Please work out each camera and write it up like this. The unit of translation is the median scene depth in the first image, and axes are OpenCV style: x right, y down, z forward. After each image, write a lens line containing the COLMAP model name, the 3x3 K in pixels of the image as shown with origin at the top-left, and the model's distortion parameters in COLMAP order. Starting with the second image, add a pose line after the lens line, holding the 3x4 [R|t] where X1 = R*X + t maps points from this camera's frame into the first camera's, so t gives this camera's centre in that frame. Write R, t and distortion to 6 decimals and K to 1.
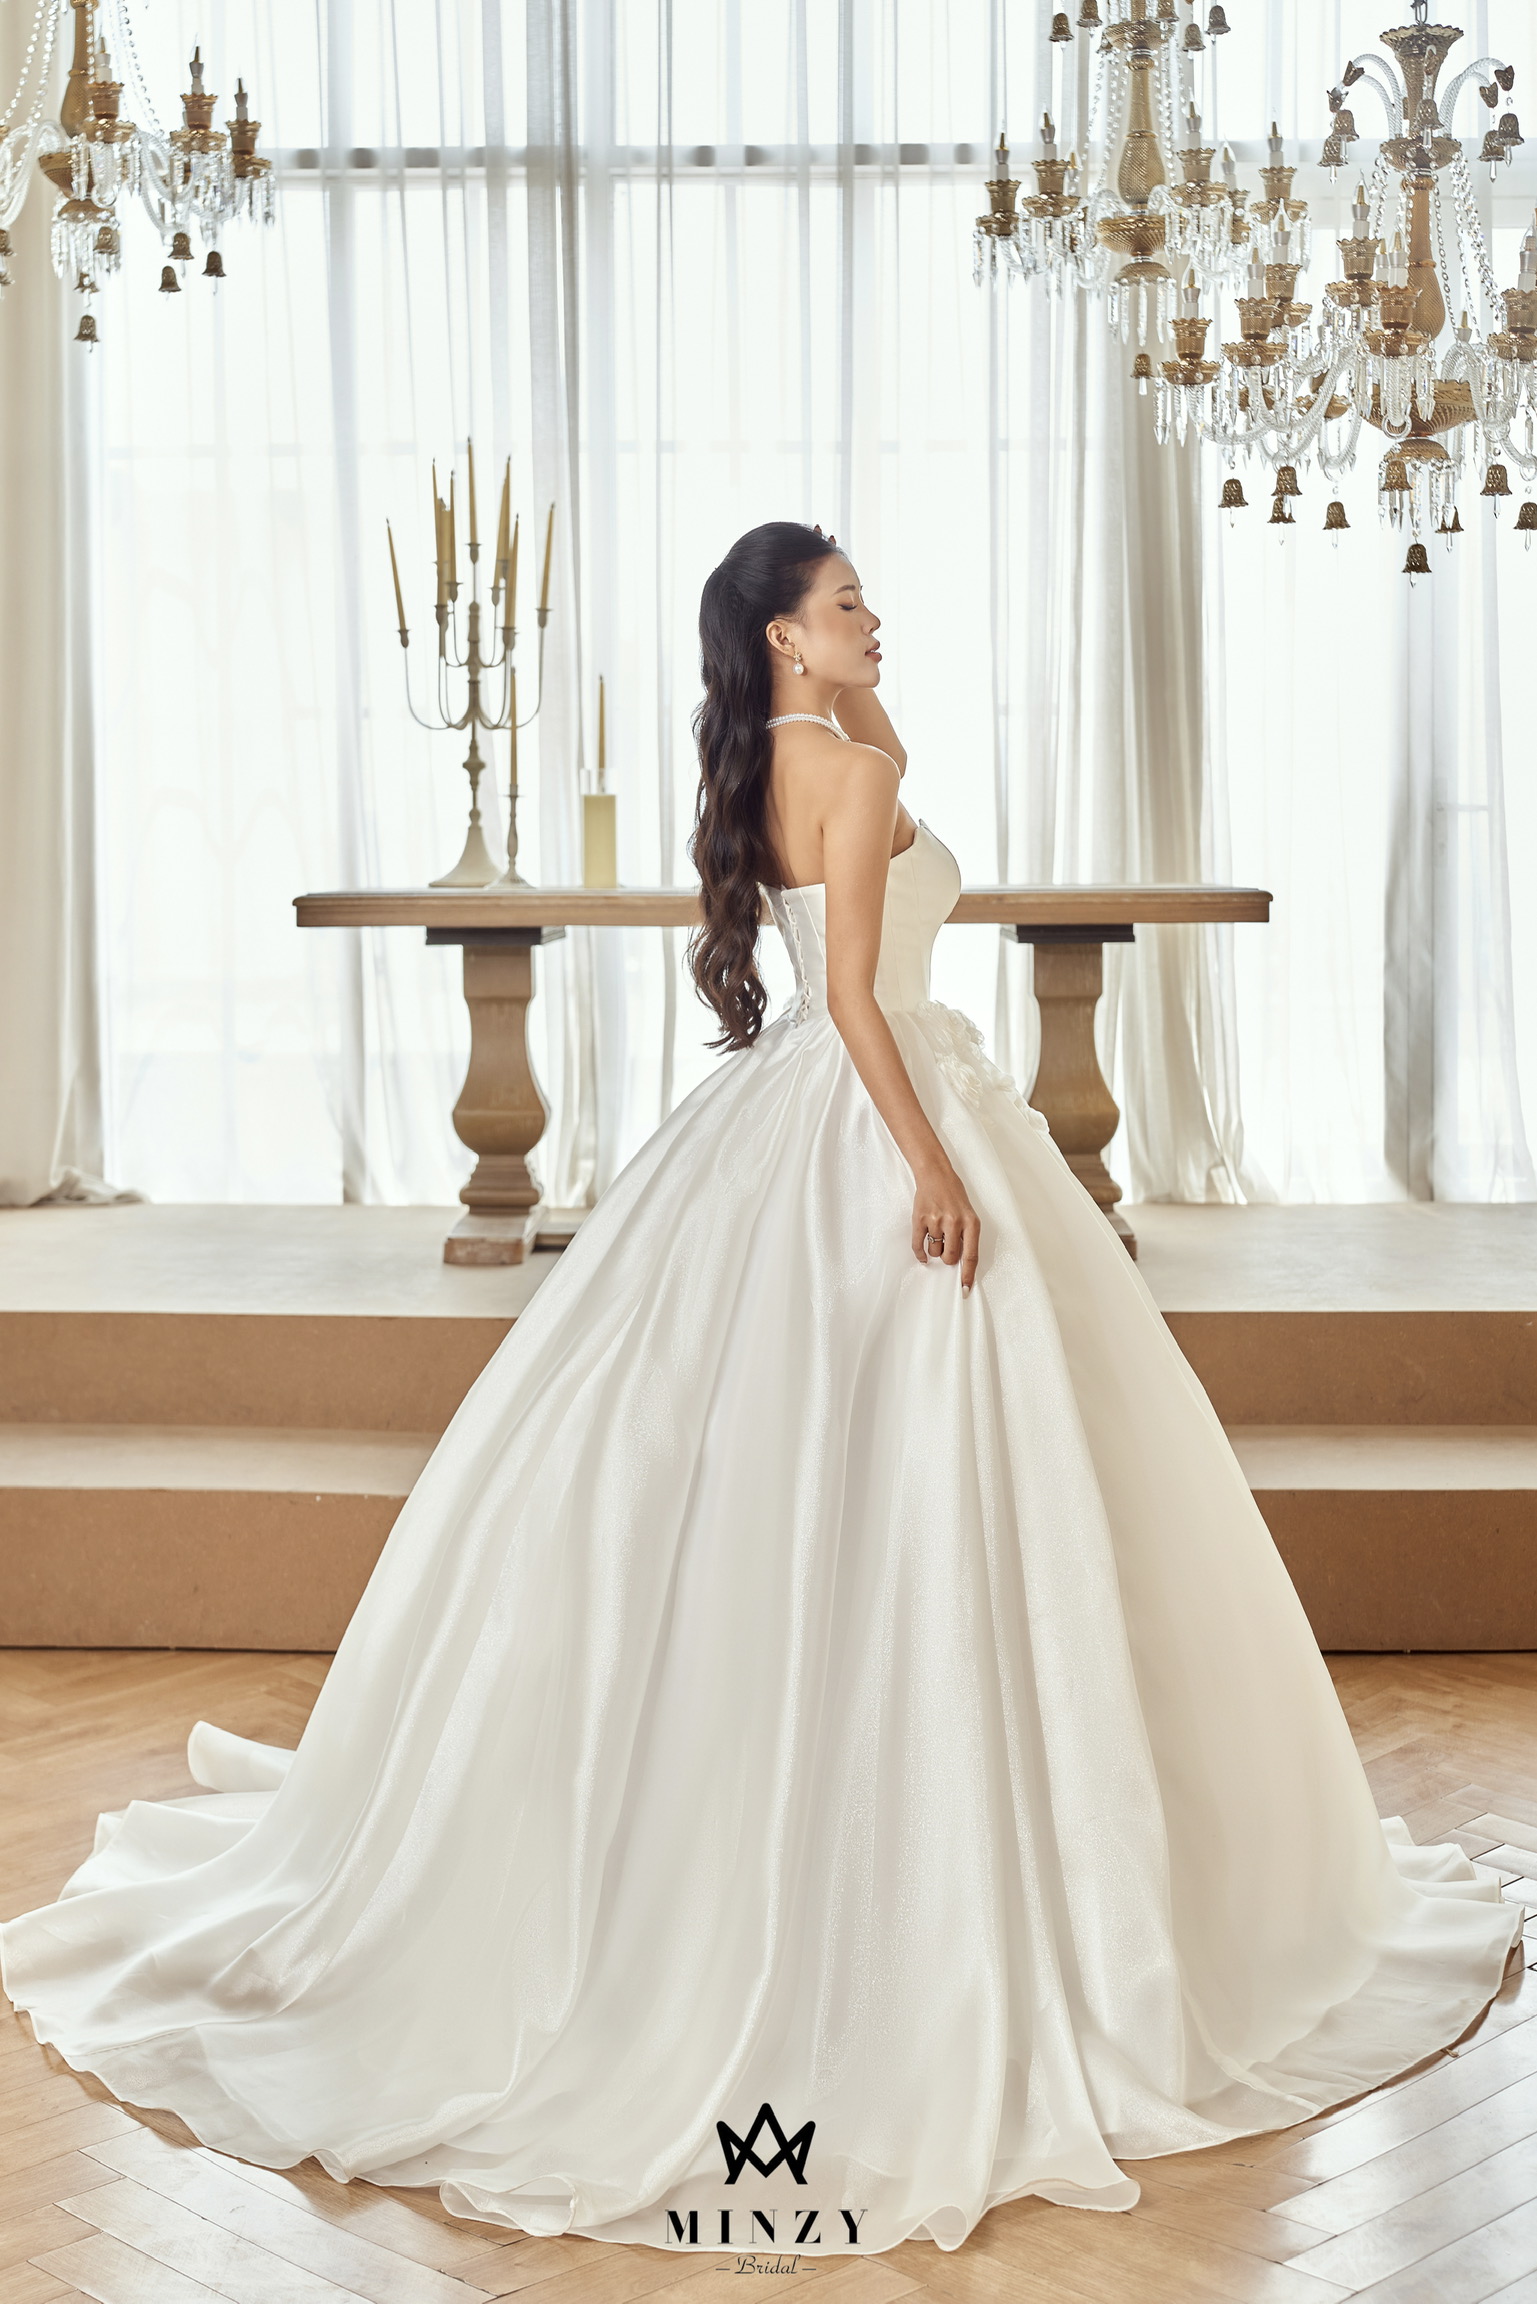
lens RADIAL K [[3258.4, 0, 765.4], [0, 3258.4, 1007.7], [0, 0, 1]] dist [0.024683, 0.059532]
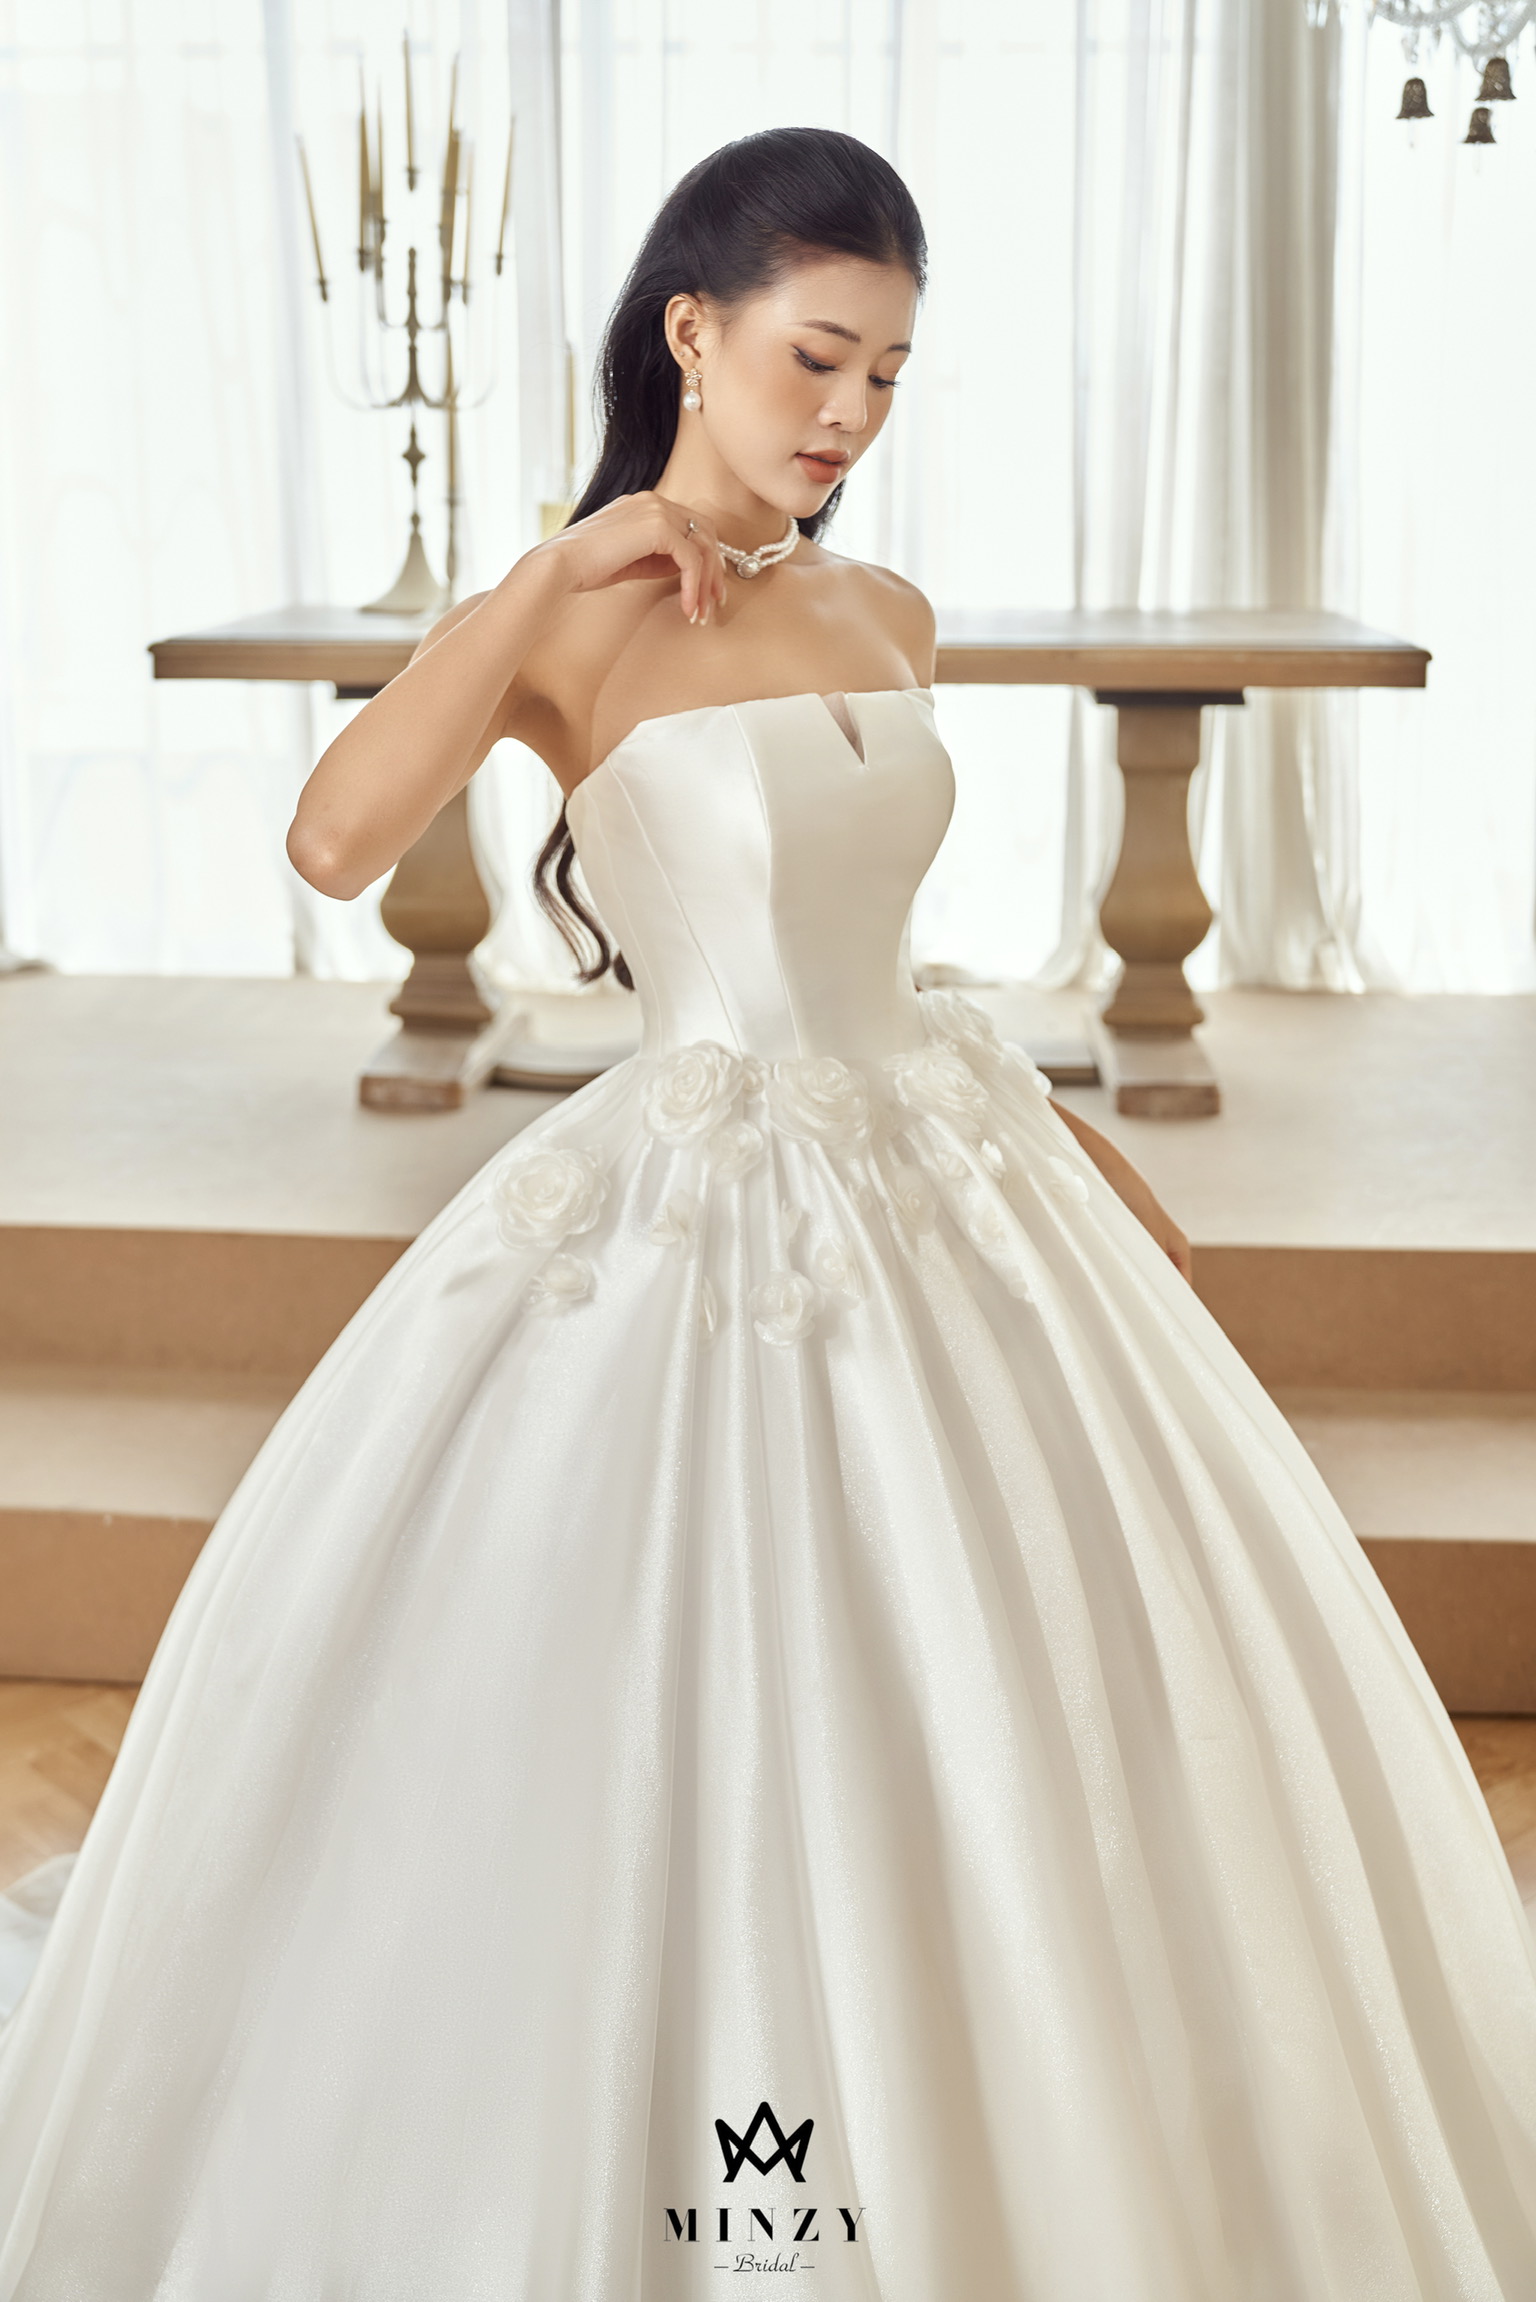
lens RADIAL K [[3223.0, 0, 768.0], [0, 3223.0, 1151.0], [0, 0, 1]] dist [0.111533, -0.641597]
pose [[0.999659, 0.012767, -0.022779, 0.018519], [-0.009187, 0.988514, 0.150847, -0.029397], [0.024443, -0.150586, 0.988295, 0.215245]]
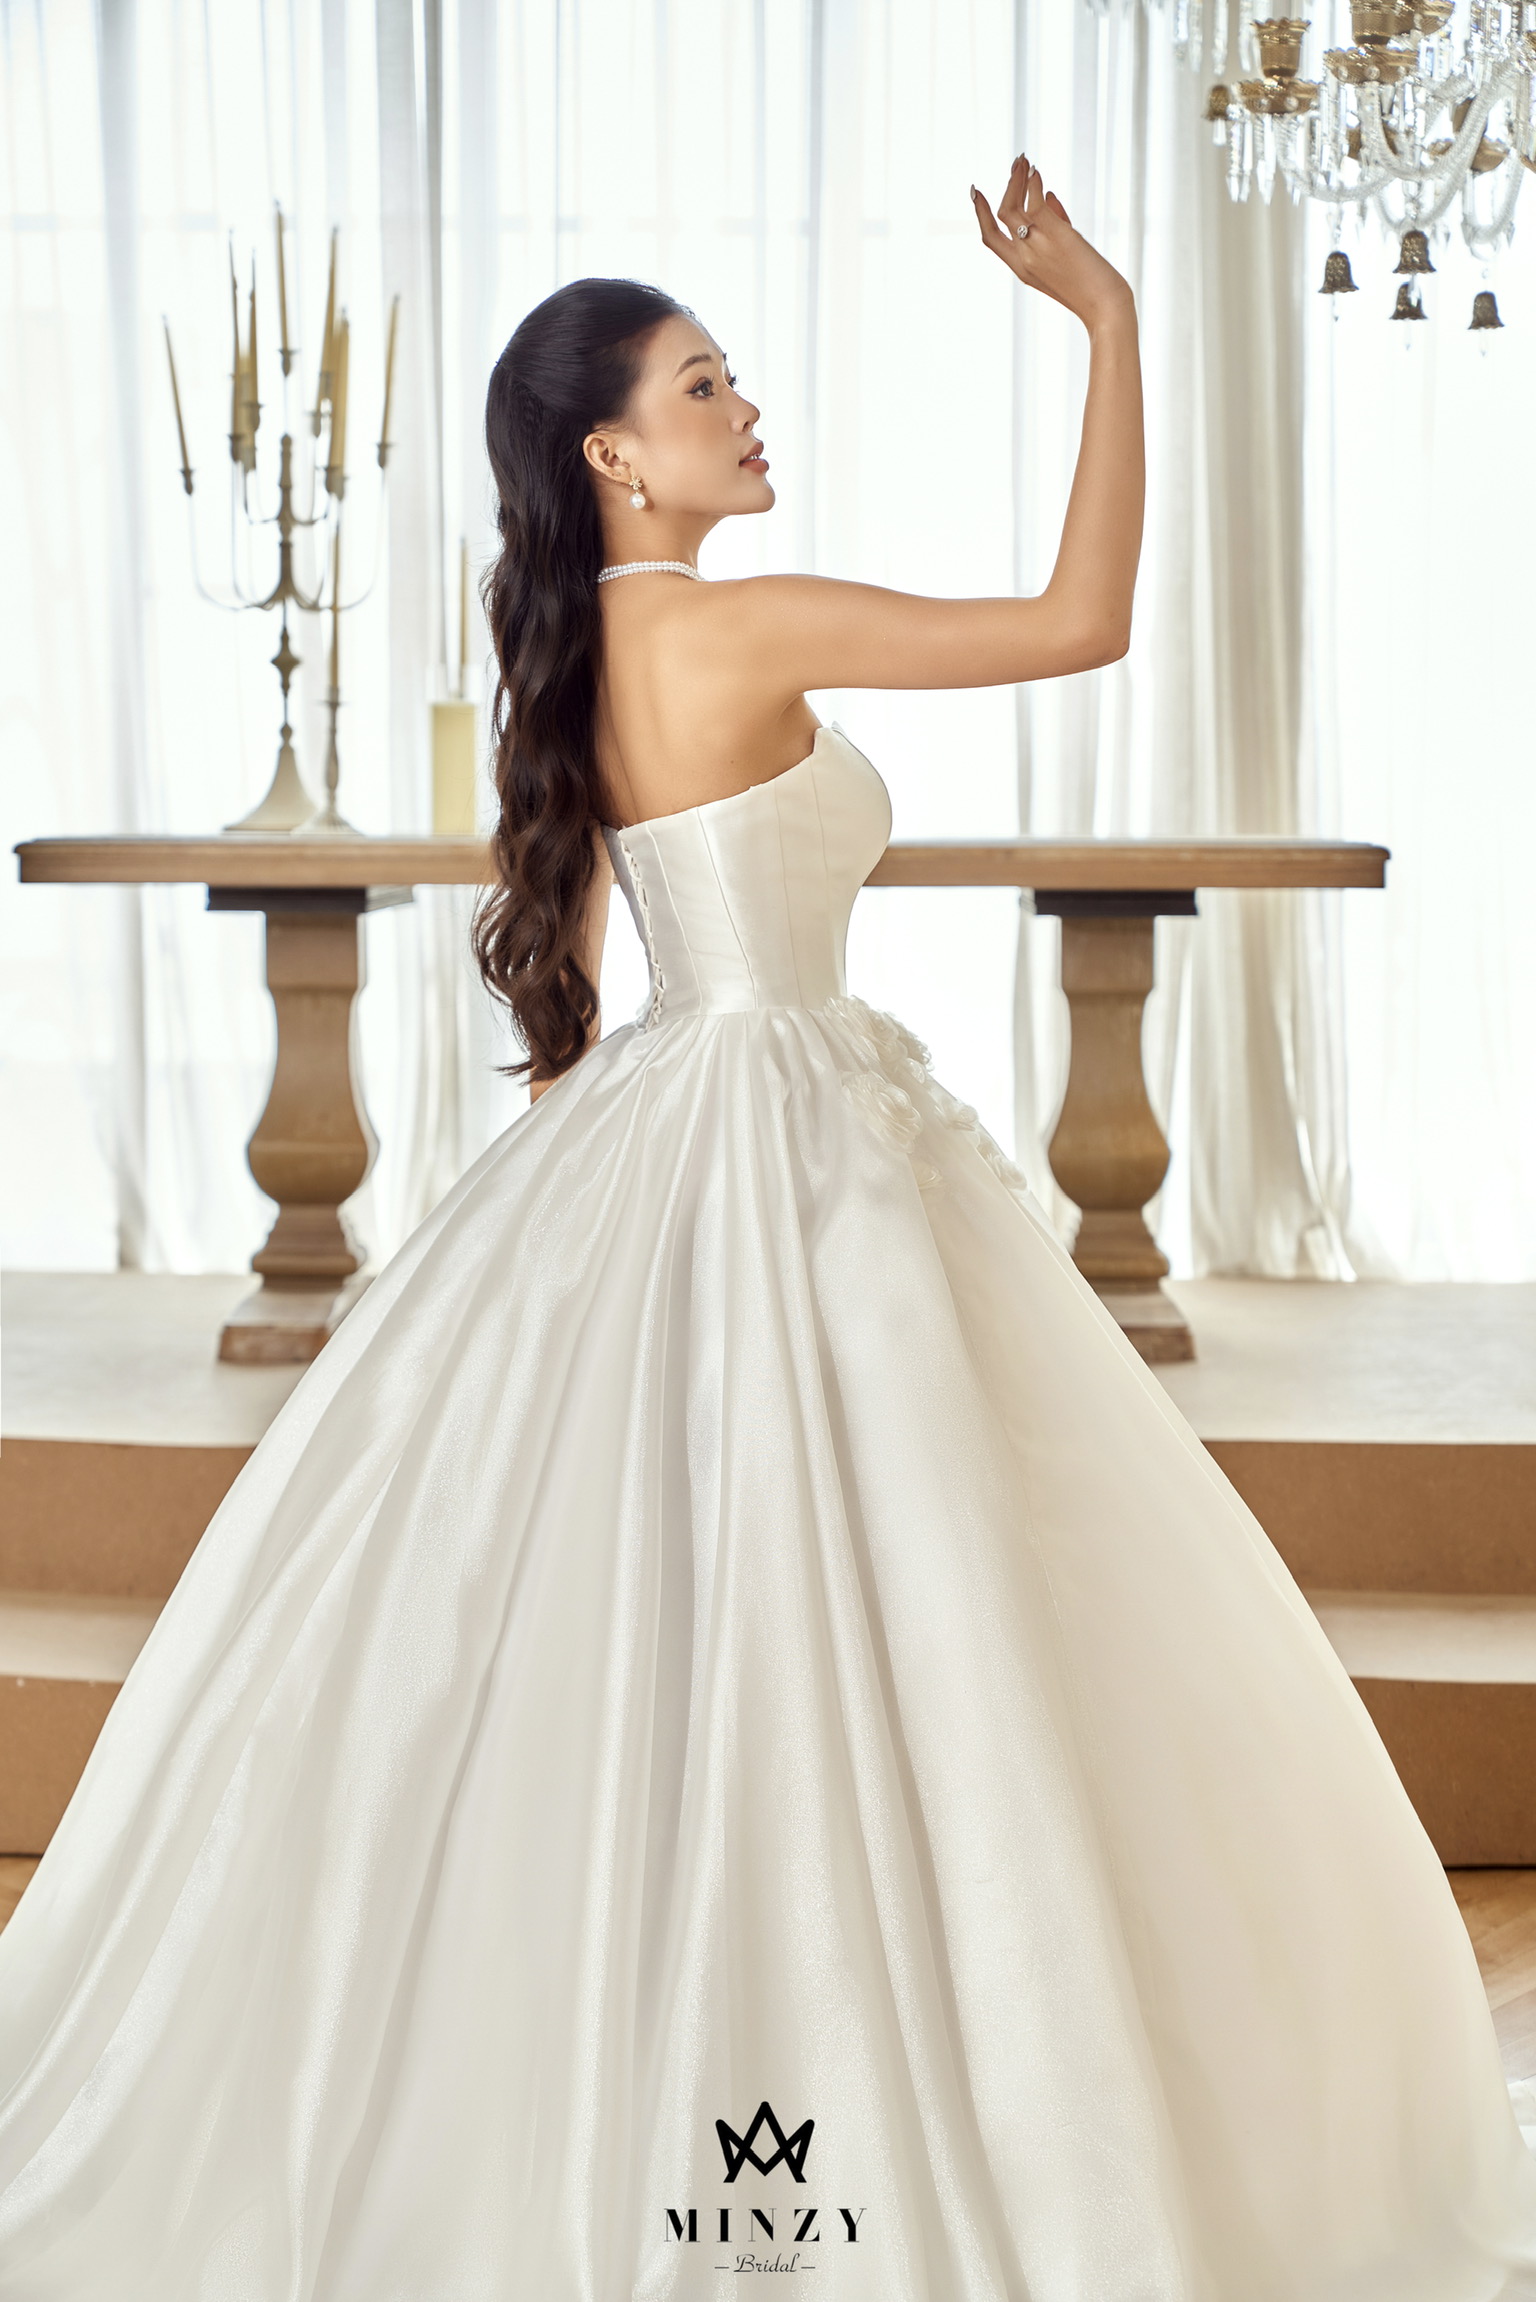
lens RADIAL K [[4242.9, 0, 768.0], [0, 4242.9, 1151.0], [0, 0, 1]] dist [0.043286, -0.257180]
pose [[0.999945, 0.008528, 0.006116, 0.013292], [-0.008742, 0.999316, 0.035935, -0.001218], [-0.005805, -0.035987, 0.999335, 0.065694]]
